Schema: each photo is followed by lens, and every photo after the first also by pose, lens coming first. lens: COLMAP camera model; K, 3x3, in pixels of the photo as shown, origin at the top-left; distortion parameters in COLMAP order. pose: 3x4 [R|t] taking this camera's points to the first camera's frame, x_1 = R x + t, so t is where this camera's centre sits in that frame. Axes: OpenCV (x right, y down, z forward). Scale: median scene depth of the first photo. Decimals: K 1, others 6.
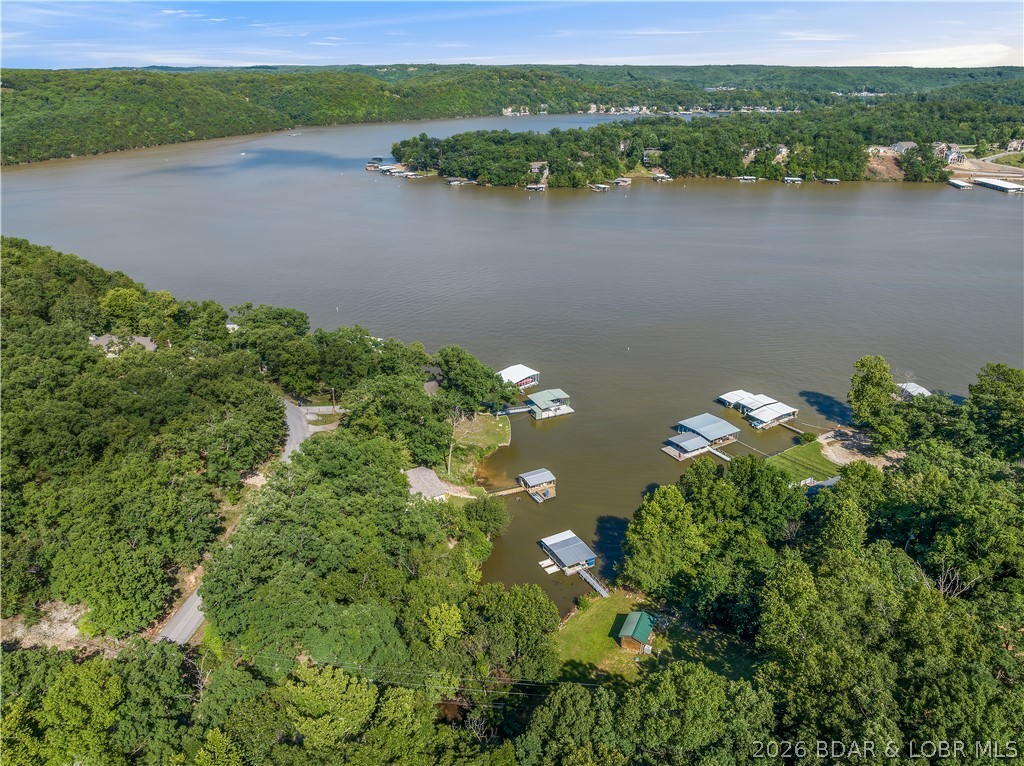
lens RADIAL K [[680.8, 0, 512.0], [0, 680.8, 383.0], [0, 0, 1]] dist [-0.046914, -0.000194]
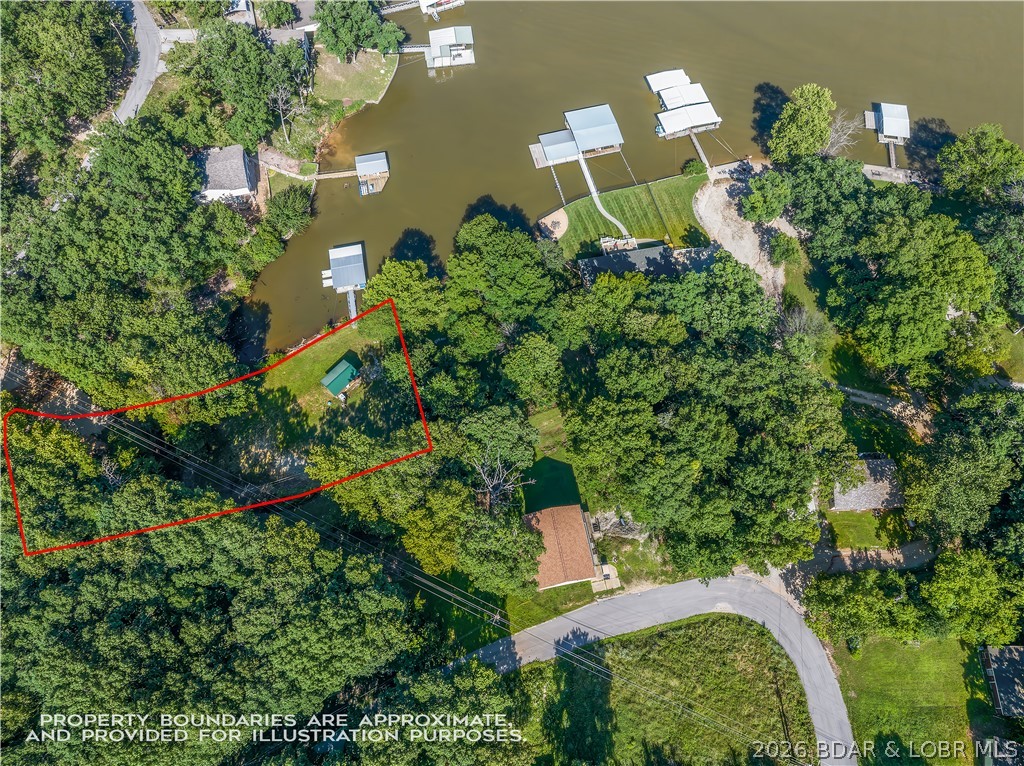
lens RADIAL K [[680.8, 0, 512.0], [0, 680.8, 383.0], [0, 0, 1]] dist [-0.046914, -0.000194]
pose [[0.962670, 0.235855, -0.132814, 0.385973], [-0.089393, 0.740164, 0.666458, -0.255818], [0.255491, -0.629706, 0.733617, 0.154904]]
